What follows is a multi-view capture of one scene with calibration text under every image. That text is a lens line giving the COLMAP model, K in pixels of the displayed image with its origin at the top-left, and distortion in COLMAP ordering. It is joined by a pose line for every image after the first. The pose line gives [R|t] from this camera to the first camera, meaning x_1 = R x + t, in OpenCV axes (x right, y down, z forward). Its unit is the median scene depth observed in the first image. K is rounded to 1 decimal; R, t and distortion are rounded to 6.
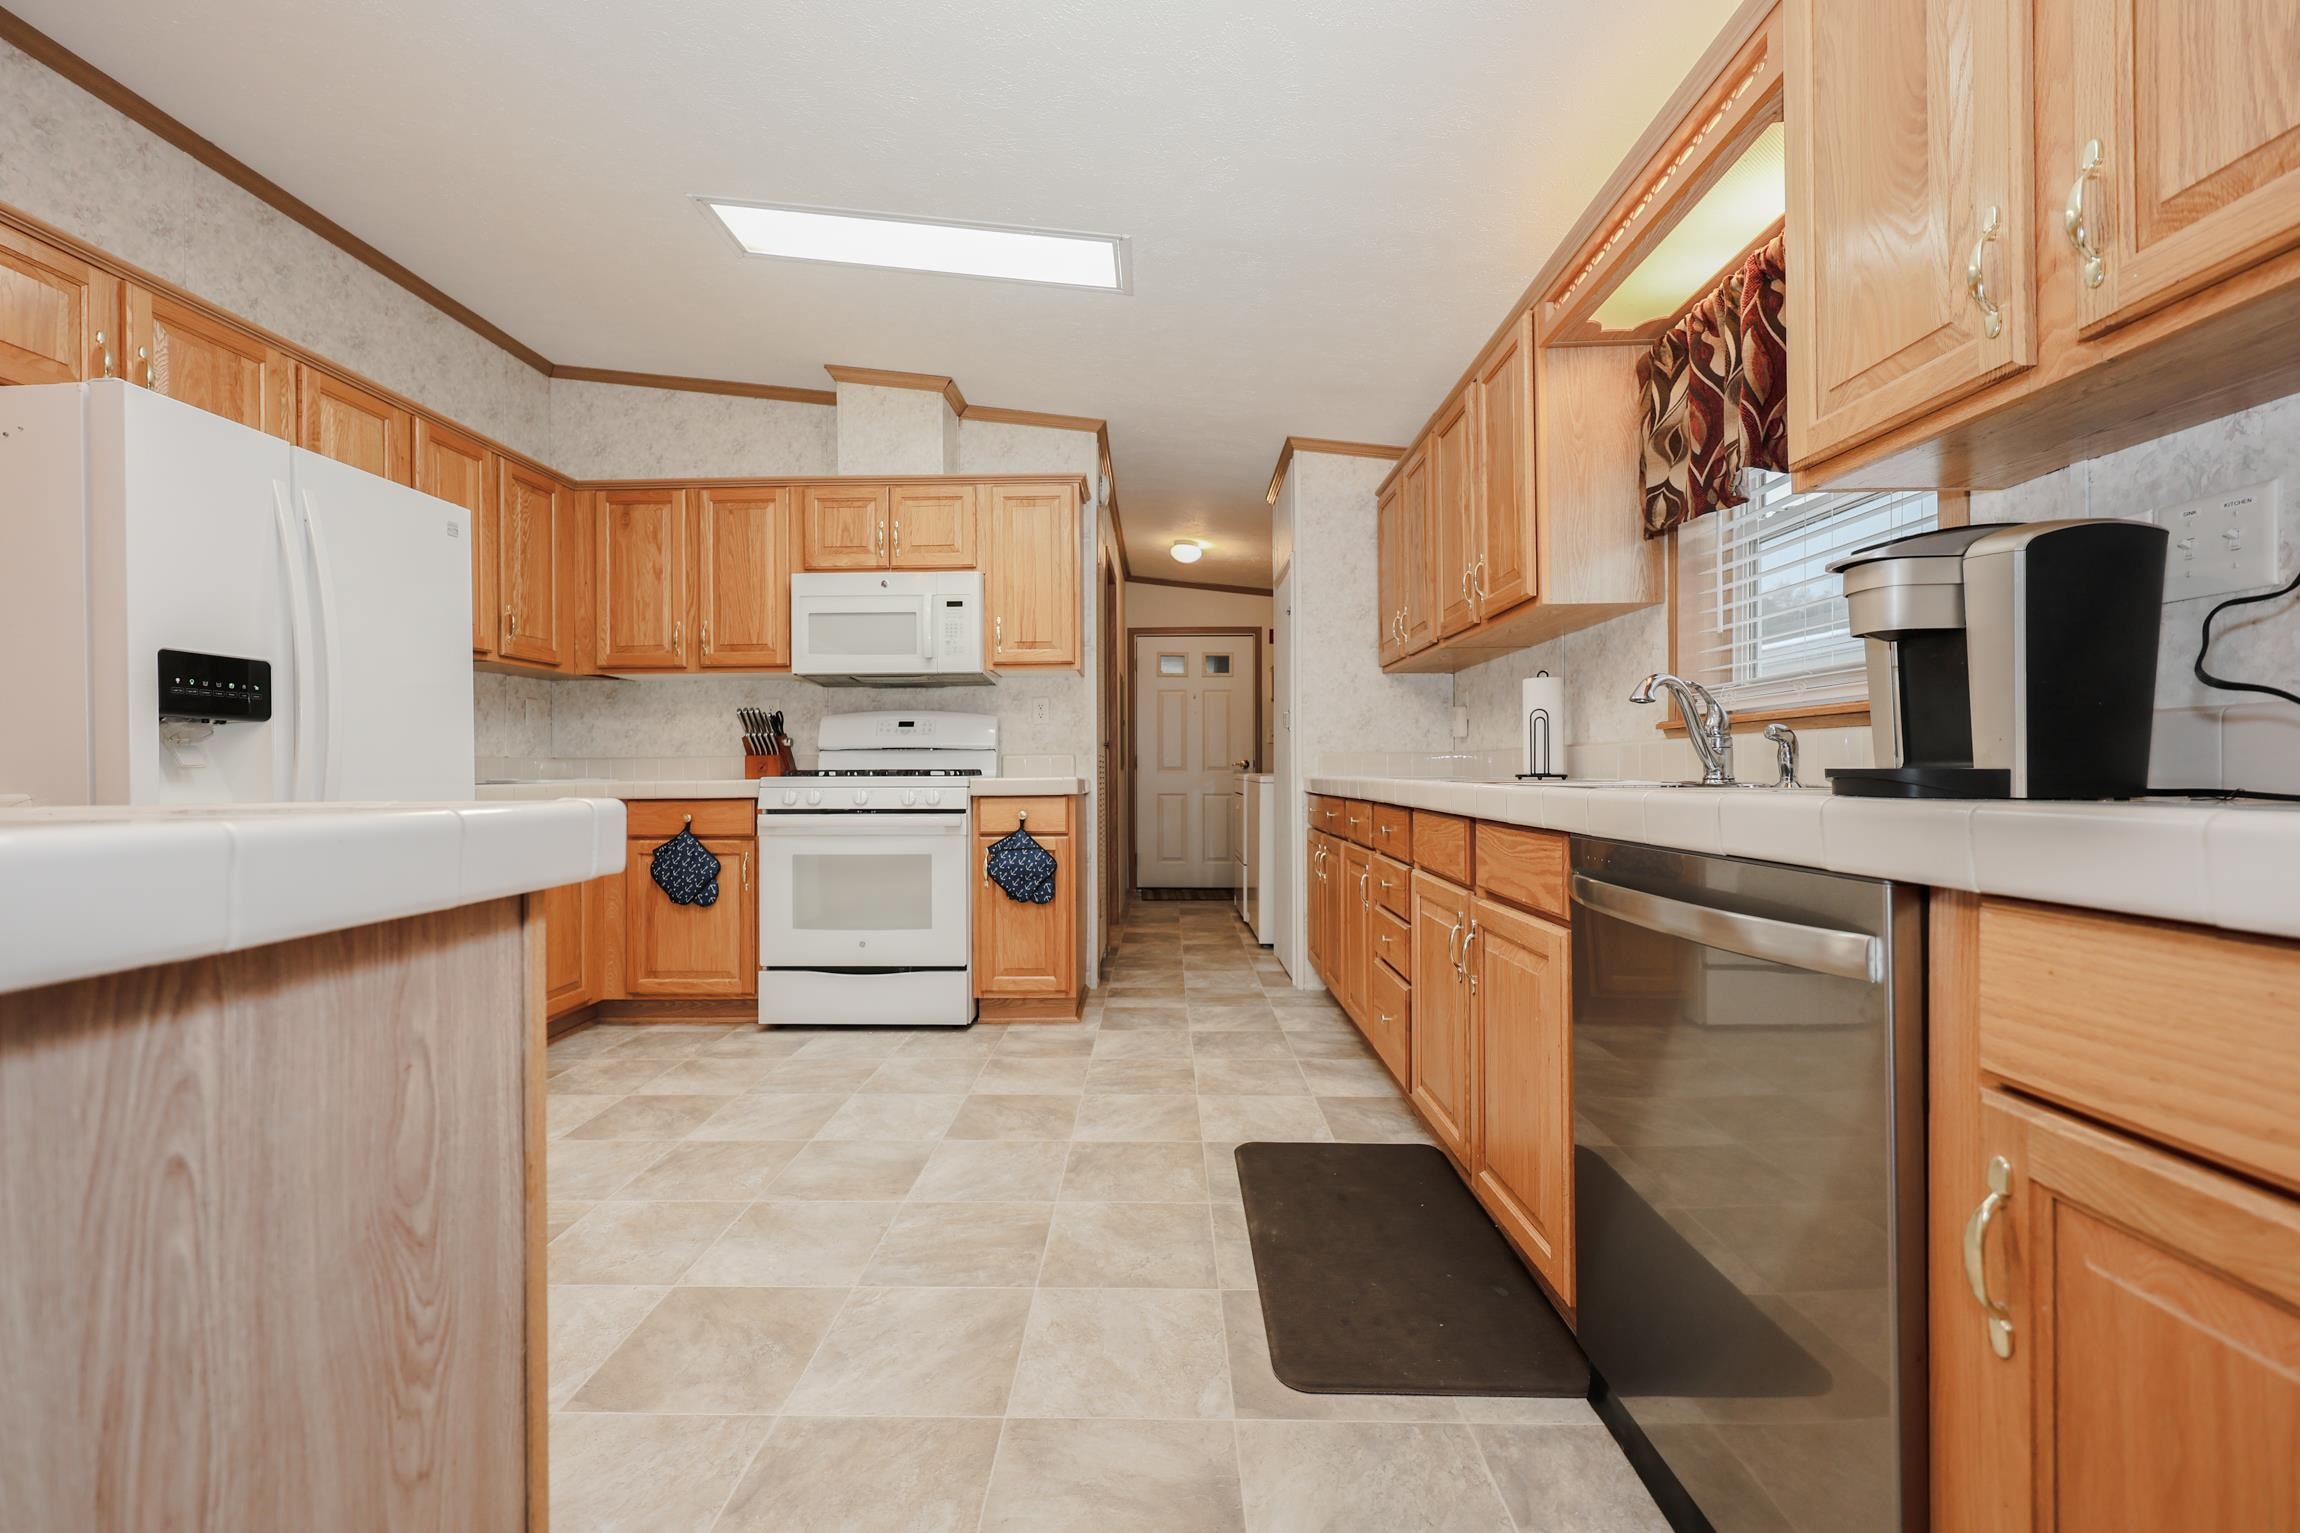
lens RADIAL K [[924.9, 0, 1137.8], [0, 924.9, 762.7], [0, 0, 1]] dist [0.001198, -0.000057]
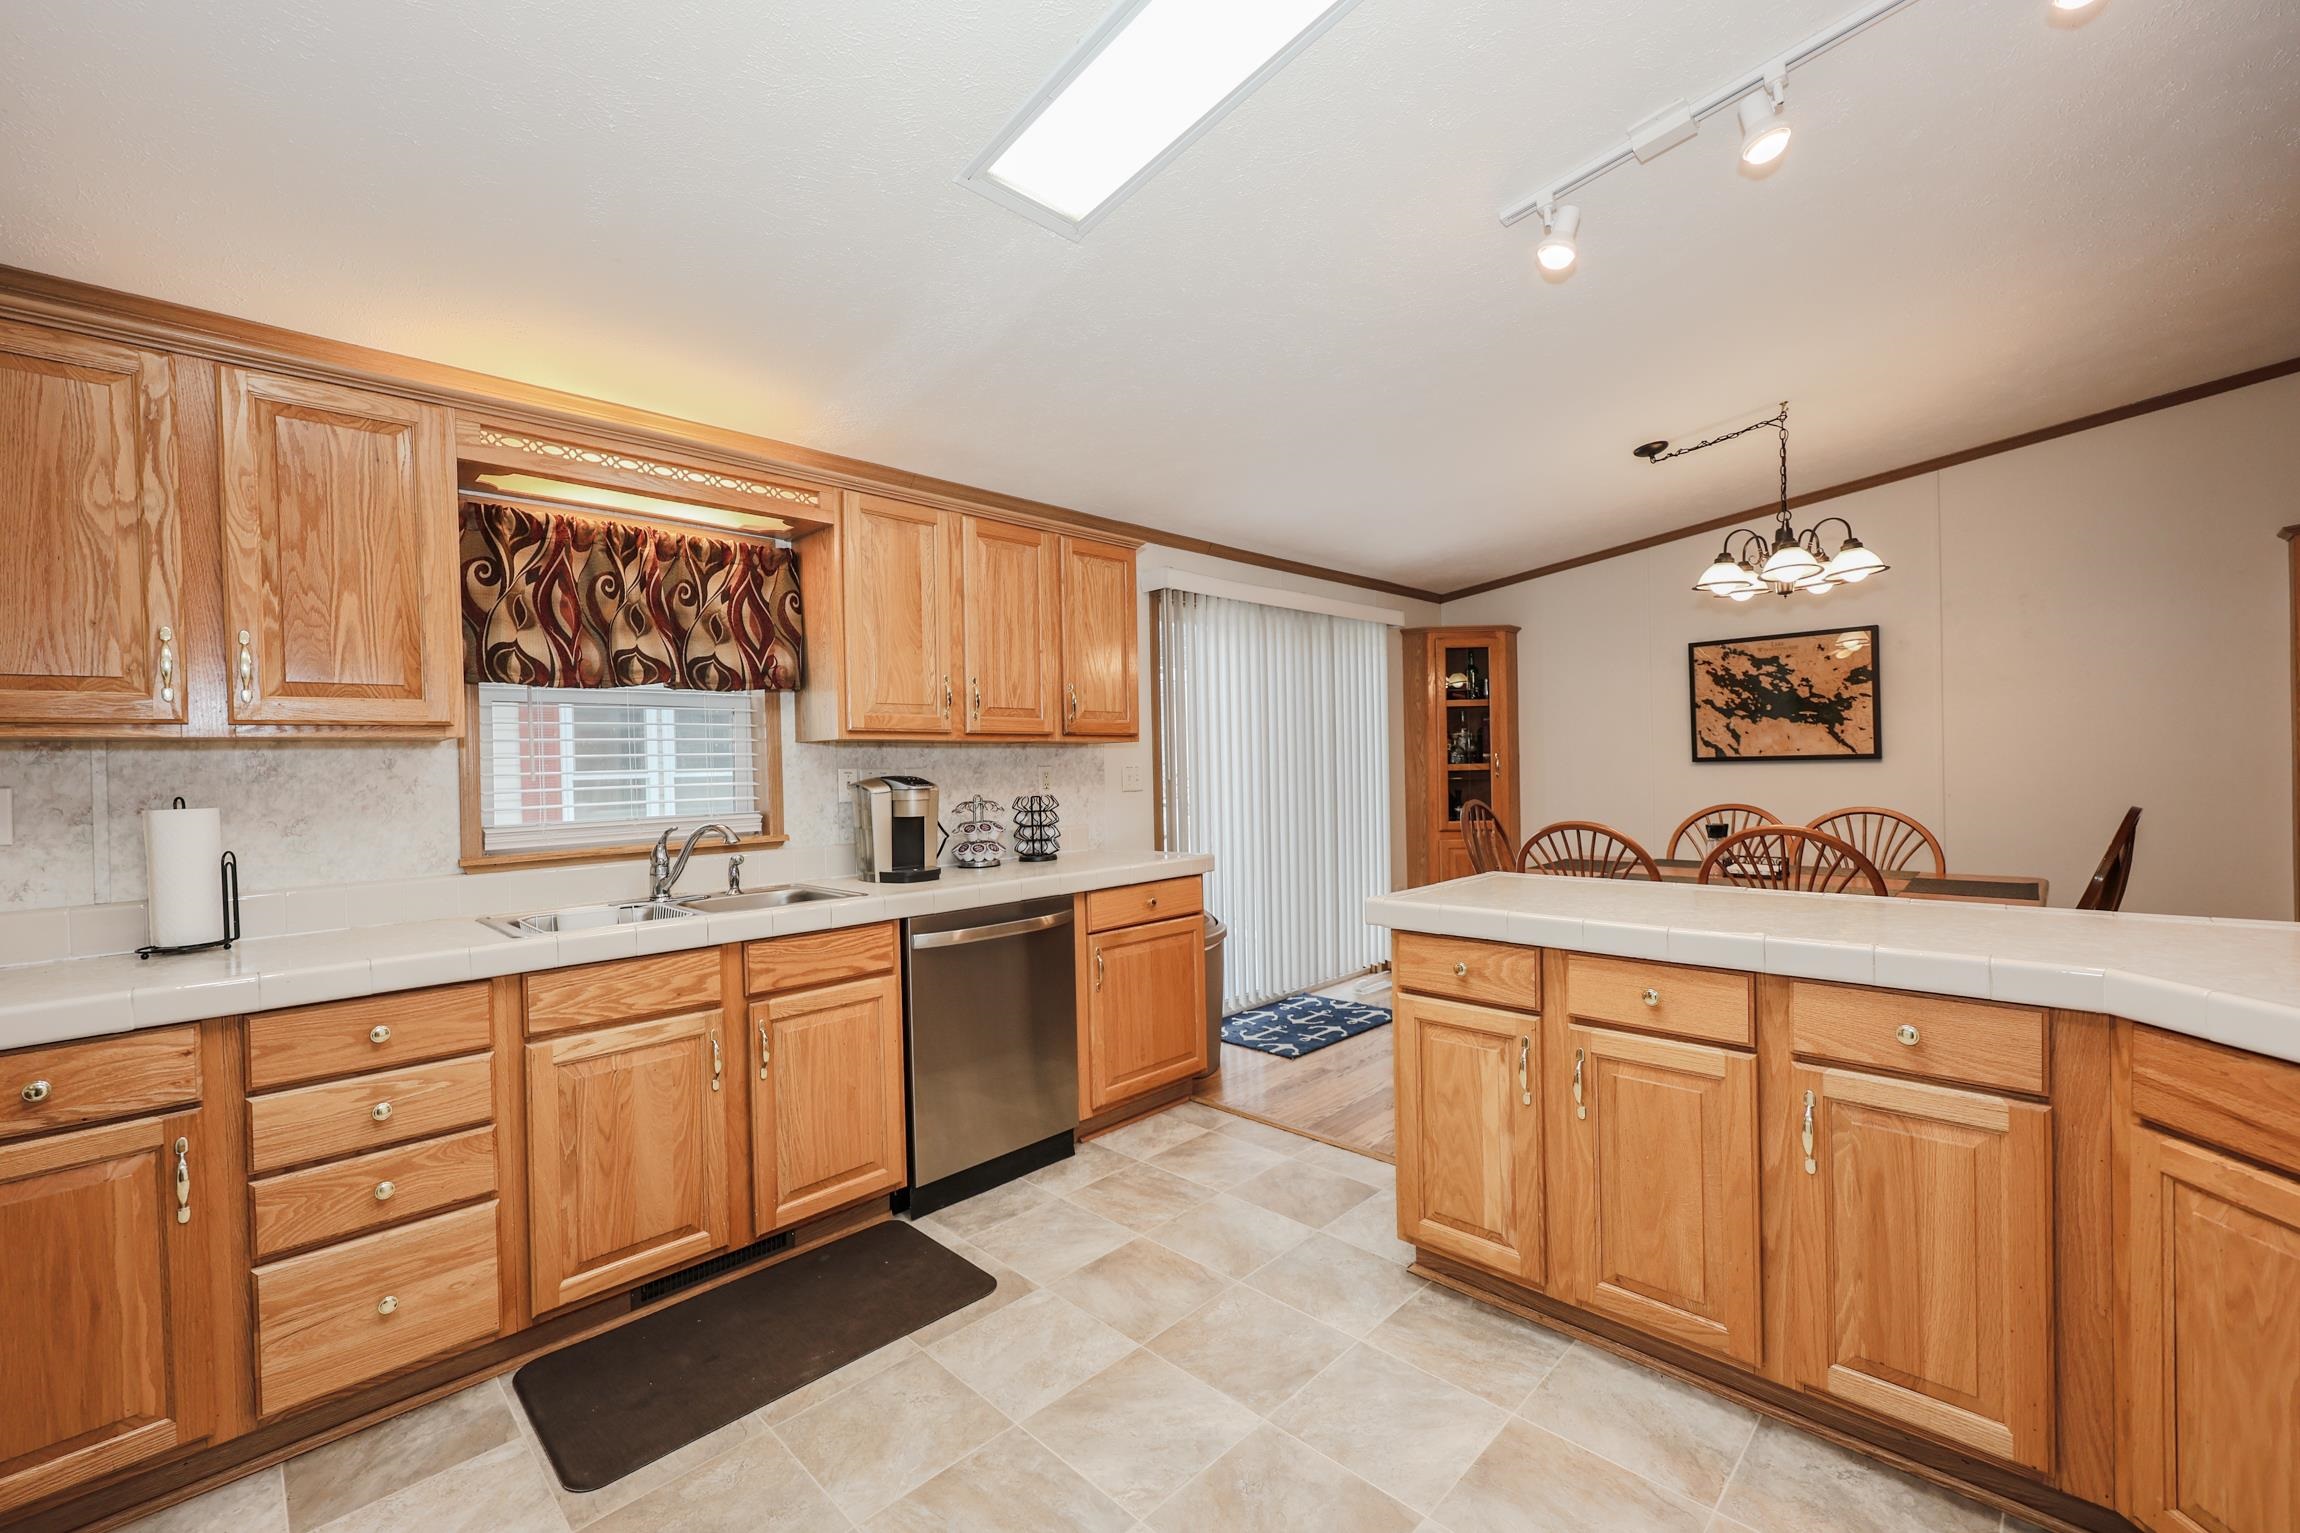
lens RADIAL K [[936.2, 0, 1146.5], [0, 936.2, 774.5], [0, 0, 1]] dist [0.004934, 0.000089]
pose [[-0.724429, 0.018206, 0.689109, -0.482034], [0.023618, 0.999720, -0.001583, -0.080659], [-0.688945, 0.015128, -0.724656, 0.831943]]
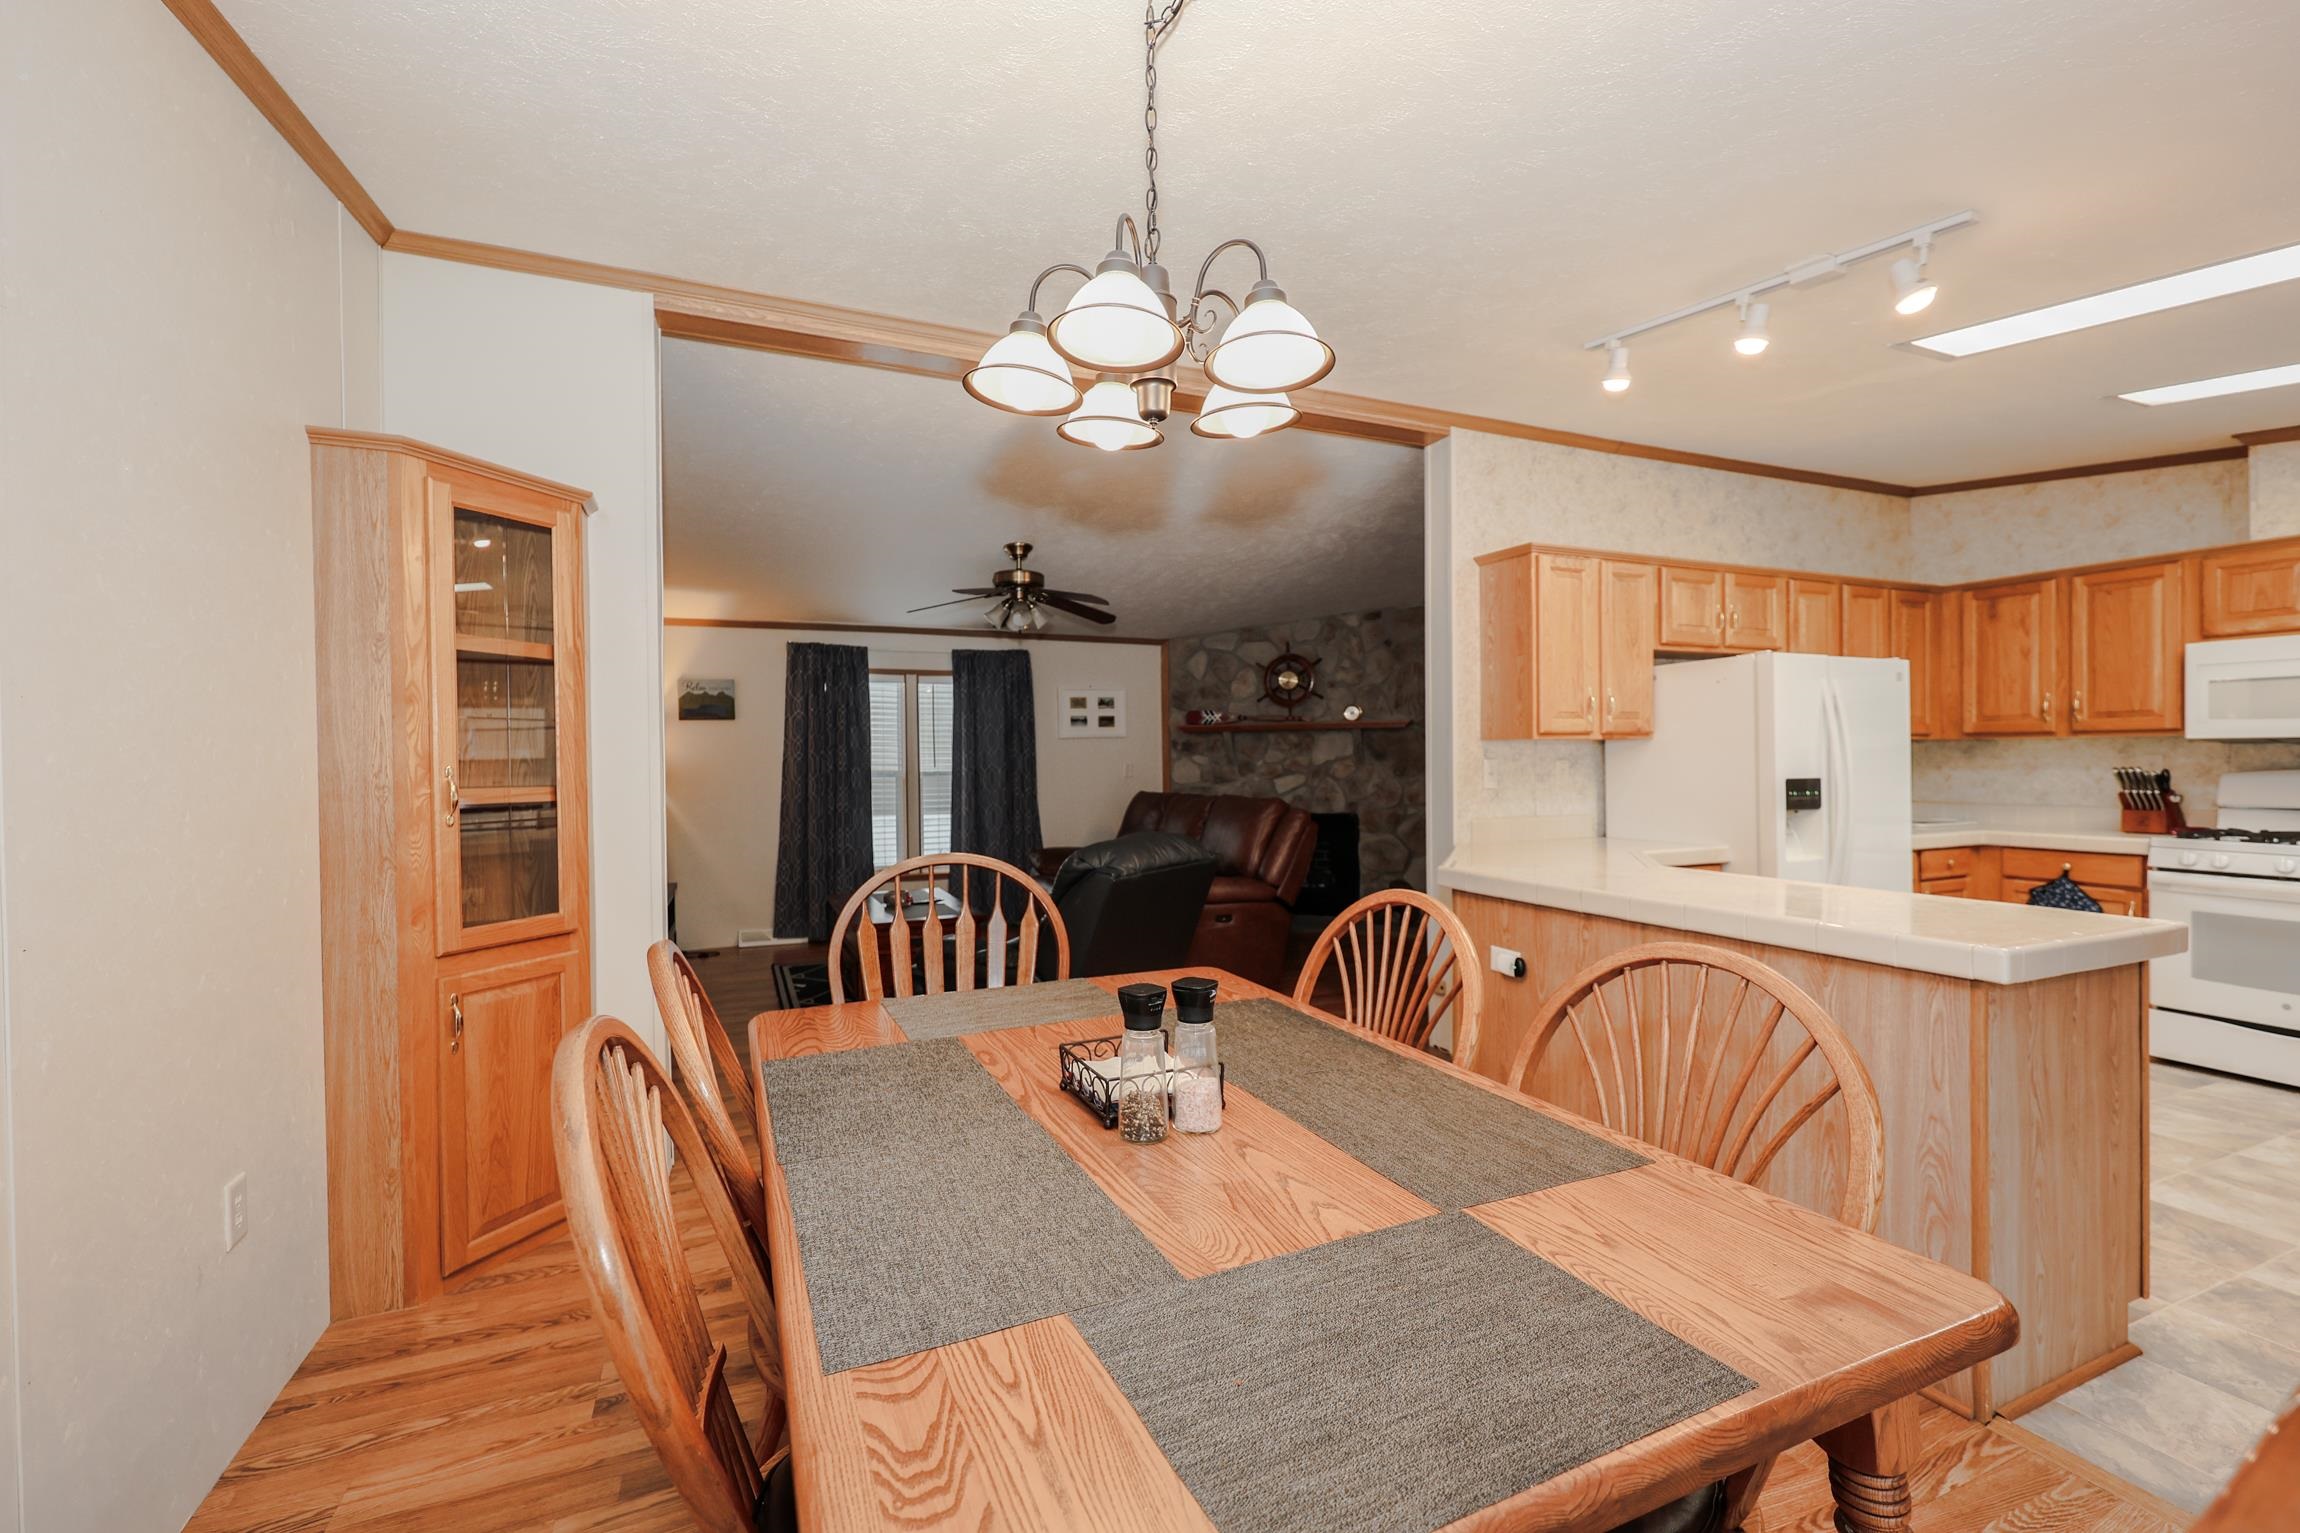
lens RADIAL K [[961.8, 0, 1139.1], [0, 961.8, 763.3], [0, 0, 1]] dist [0.001436, 0.000411]
pose [[0.419537, 0.010399, -0.907678, 0.140720], [0.010624, 0.999810, 0.016365, -0.107832], [0.907676, -0.016509, 0.419347, -0.613834]]
